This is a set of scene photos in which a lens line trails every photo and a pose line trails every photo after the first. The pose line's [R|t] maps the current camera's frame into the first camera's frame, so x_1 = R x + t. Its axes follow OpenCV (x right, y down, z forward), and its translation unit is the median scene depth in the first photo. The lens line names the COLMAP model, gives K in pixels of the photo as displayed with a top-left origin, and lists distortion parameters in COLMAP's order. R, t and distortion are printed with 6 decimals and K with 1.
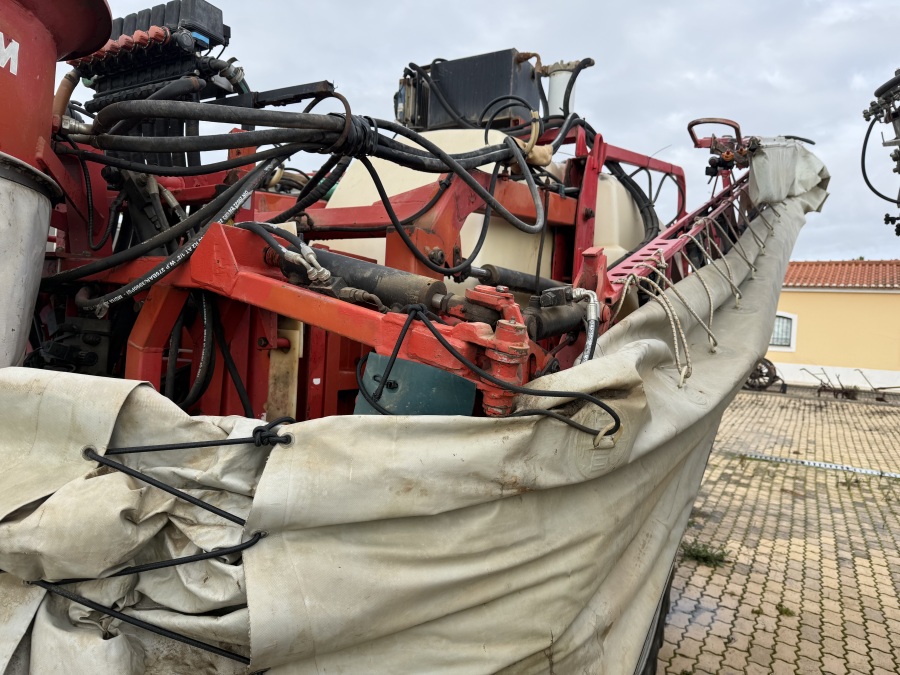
lens RADIAL K [[631.2, 0, 450.5], [0, 631.2, 341.9], [0, 0, 1]] dist [0.073772, -0.095778]
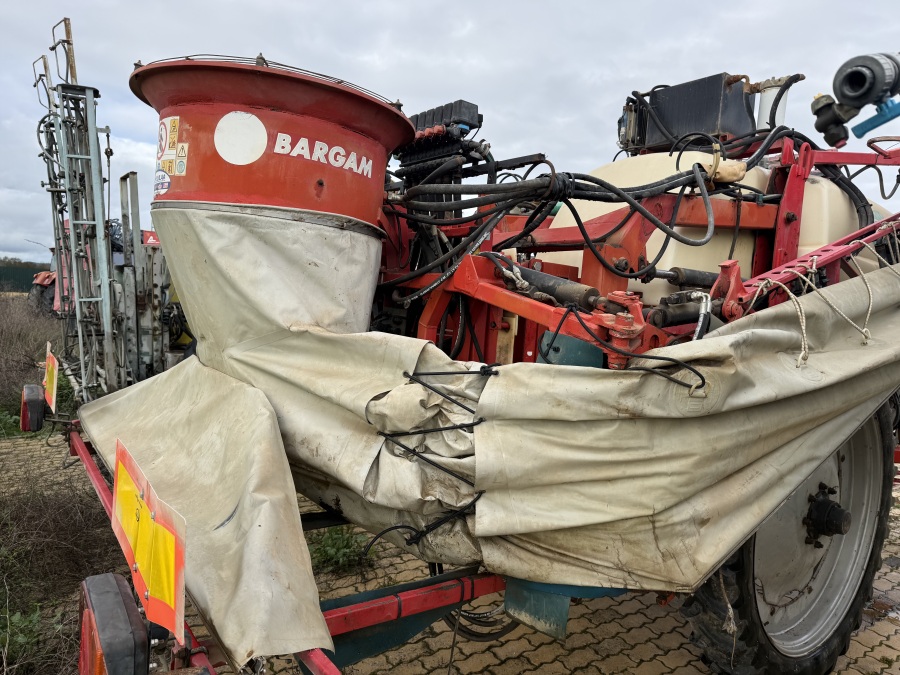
lens RADIAL K [[631.2, 0, 450.5], [0, 631.2, 341.9], [0, 0, 1]] dist [0.073772, -0.095778]
pose [[0.925089, 0.034536, -0.378178, 0.261012], [-0.028804, 0.999369, 0.020803, 0.017799], [0.378658, -0.008352, 0.925499, -0.643816]]
